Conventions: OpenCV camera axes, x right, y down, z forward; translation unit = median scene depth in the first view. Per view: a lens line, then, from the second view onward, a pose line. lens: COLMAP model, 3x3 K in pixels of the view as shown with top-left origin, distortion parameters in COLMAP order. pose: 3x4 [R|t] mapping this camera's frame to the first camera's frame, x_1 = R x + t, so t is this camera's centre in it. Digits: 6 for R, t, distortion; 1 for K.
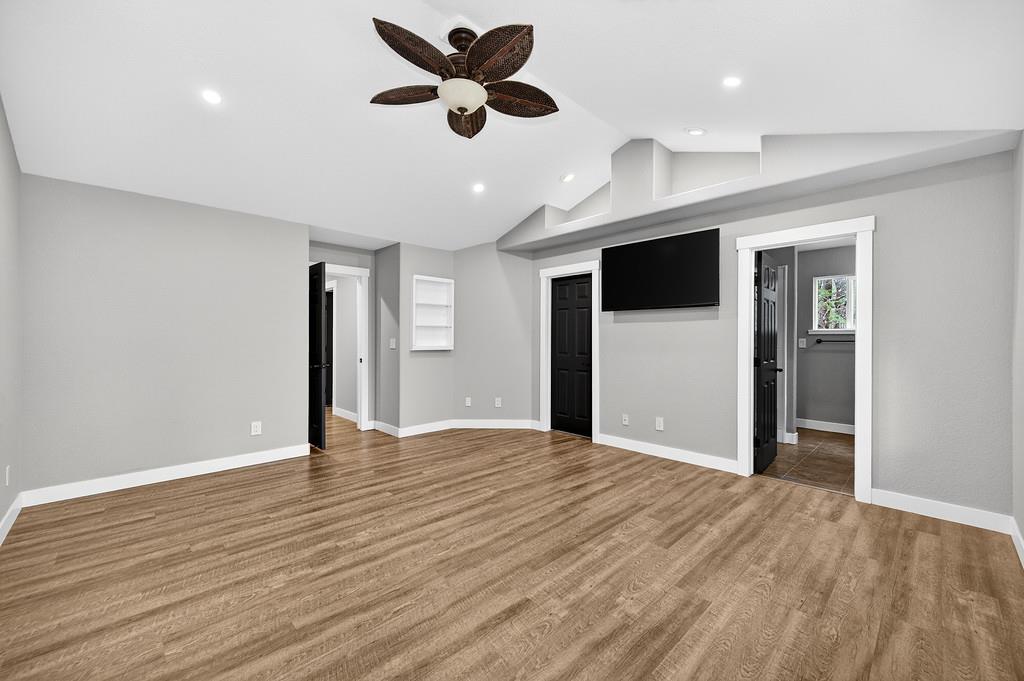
lens RADIAL K [[406.8, 0, 518.4], [0, 406.8, 337.1], [0, 0, 1]] dist [0.001083, -0.000057]
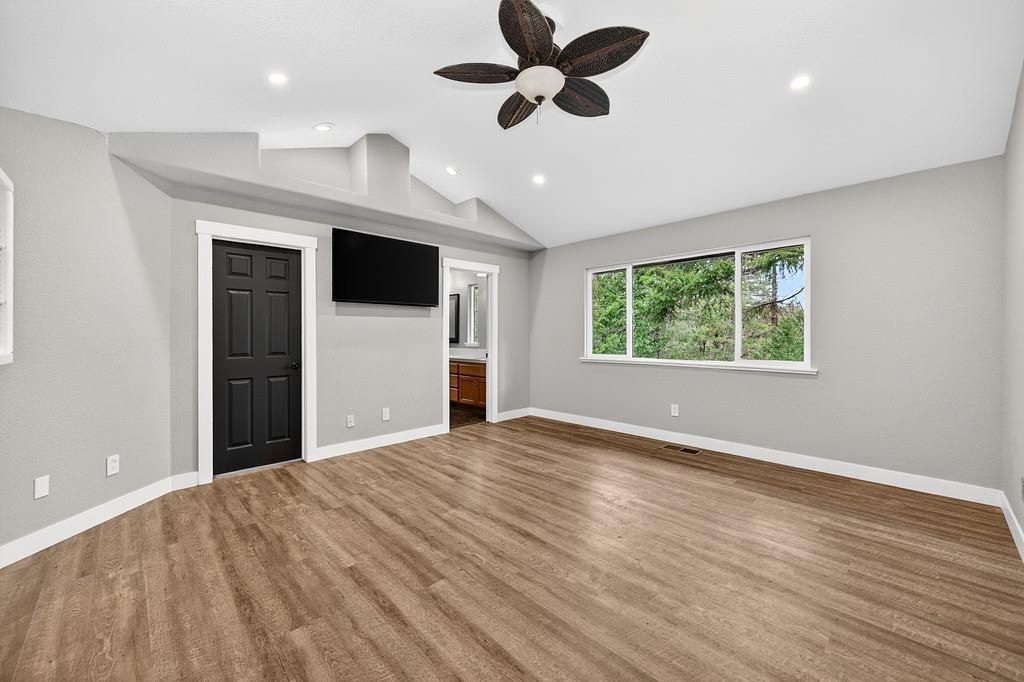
lens RADIAL K [[406.8, 0, 518.4], [0, 406.8, 337.6], [0, 0, 1]] dist [0.001083, -0.000057]
pose [[-0.003427, -0.013657, 0.999901, -0.816377], [-0.000640, 0.999907, 0.013655, 0.000719], [-0.999994, -0.000593, -0.003436, 0.769460]]
